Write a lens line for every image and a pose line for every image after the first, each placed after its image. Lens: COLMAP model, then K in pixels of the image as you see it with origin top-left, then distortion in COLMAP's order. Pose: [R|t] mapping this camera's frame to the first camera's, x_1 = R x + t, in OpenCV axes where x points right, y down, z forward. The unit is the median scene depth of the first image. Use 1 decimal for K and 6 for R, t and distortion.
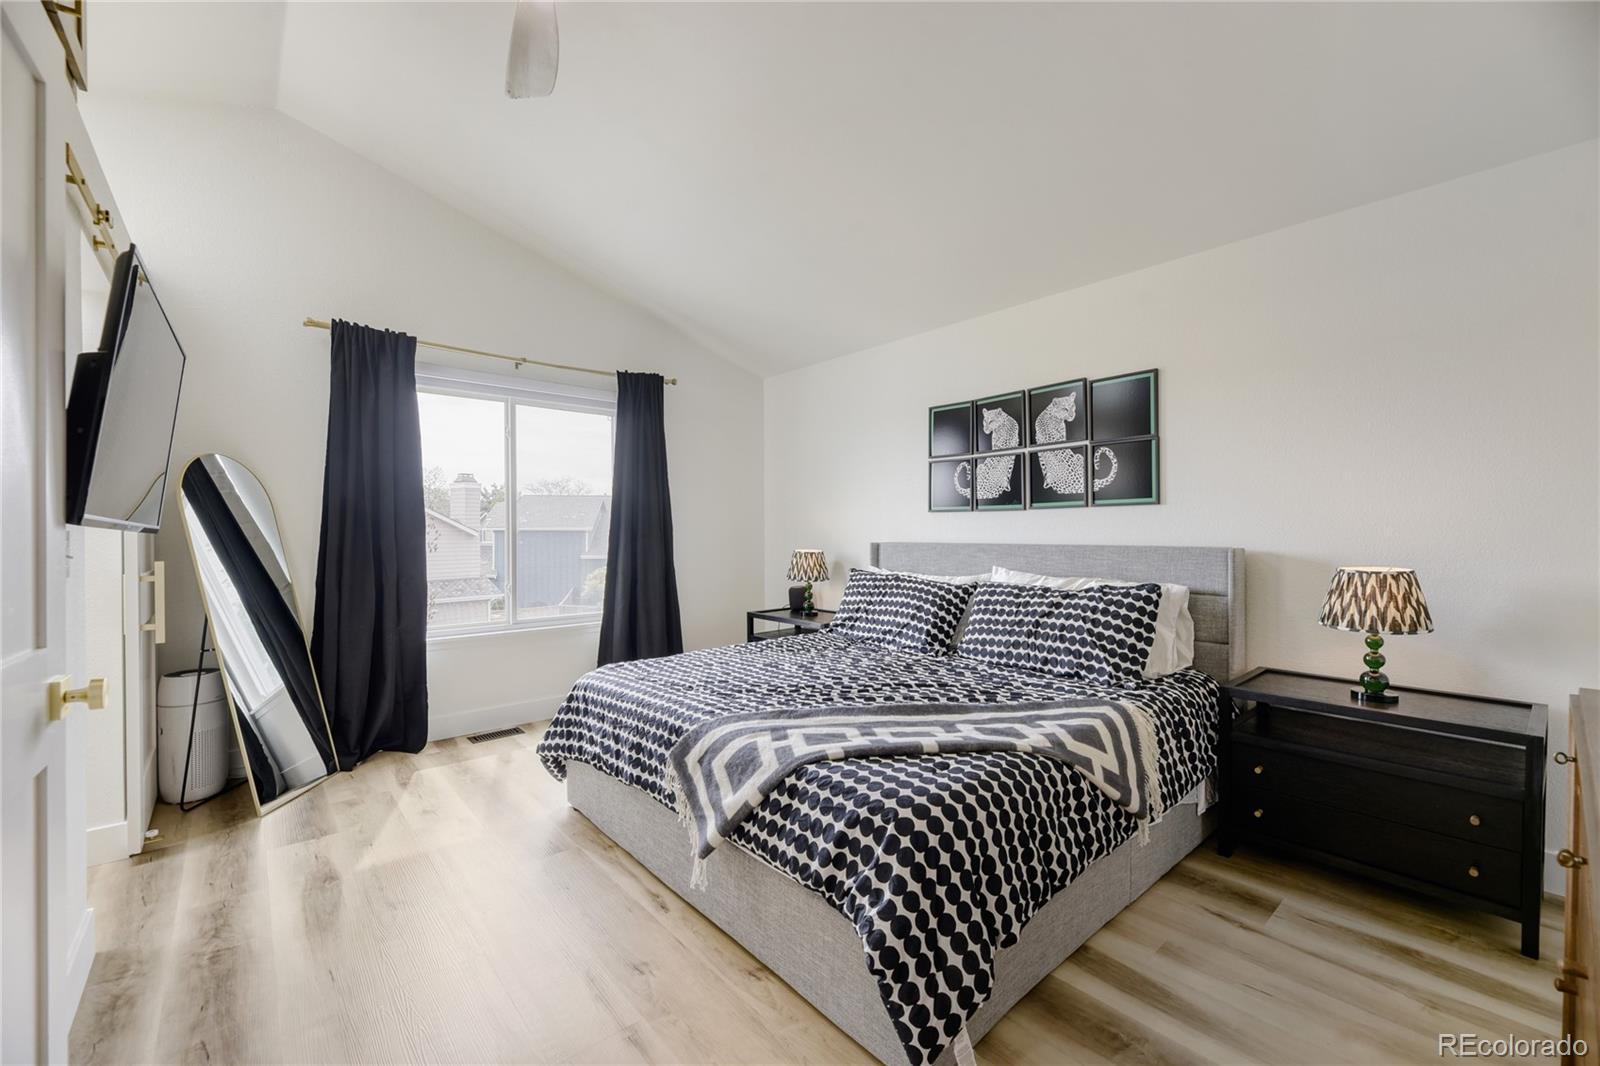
lens RADIAL K [[644.3, 0, 792.7], [0, 644.3, 532.0], [0, 0, 1]] dist [0.006292, -0.000360]
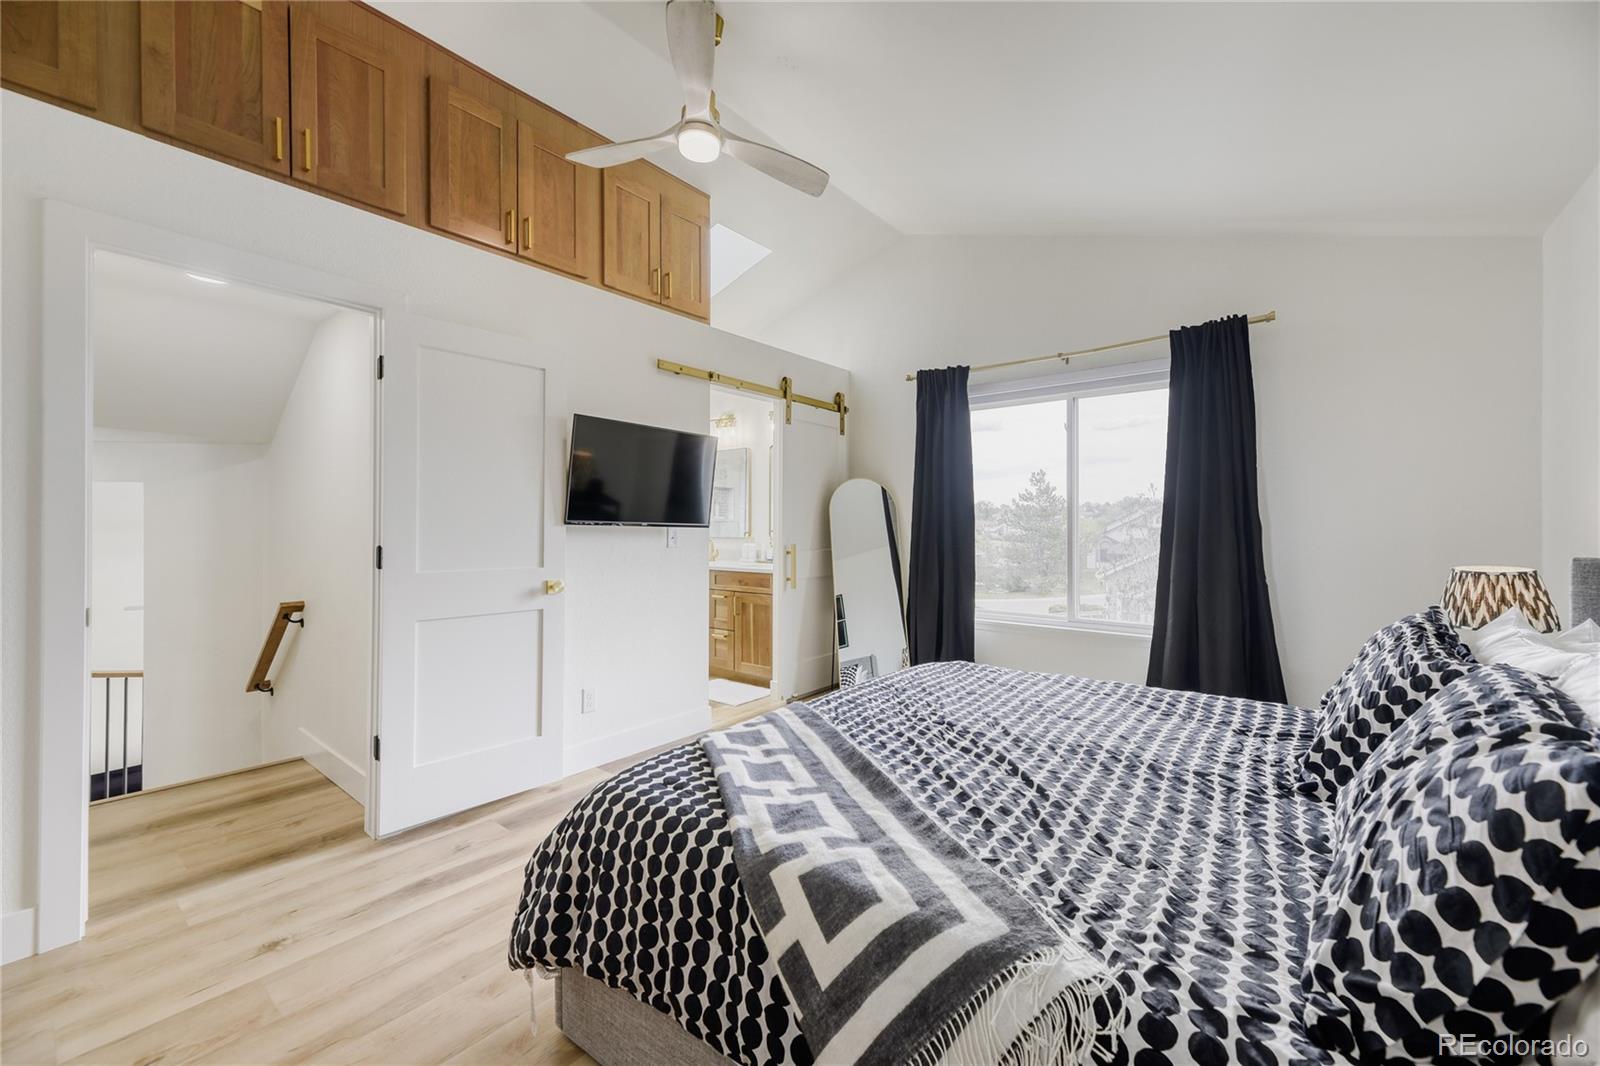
lens RADIAL K [[644.3, 0, 792.7], [0, 644.3, 532.0], [0, 0, 1]] dist [0.006292, -0.000360]
pose [[0.172510, 0.014599, -0.984900, 0.481224], [-0.001281, 0.999893, 0.014597, -0.007561], [0.985007, -0.001256, 0.172510, 0.410177]]
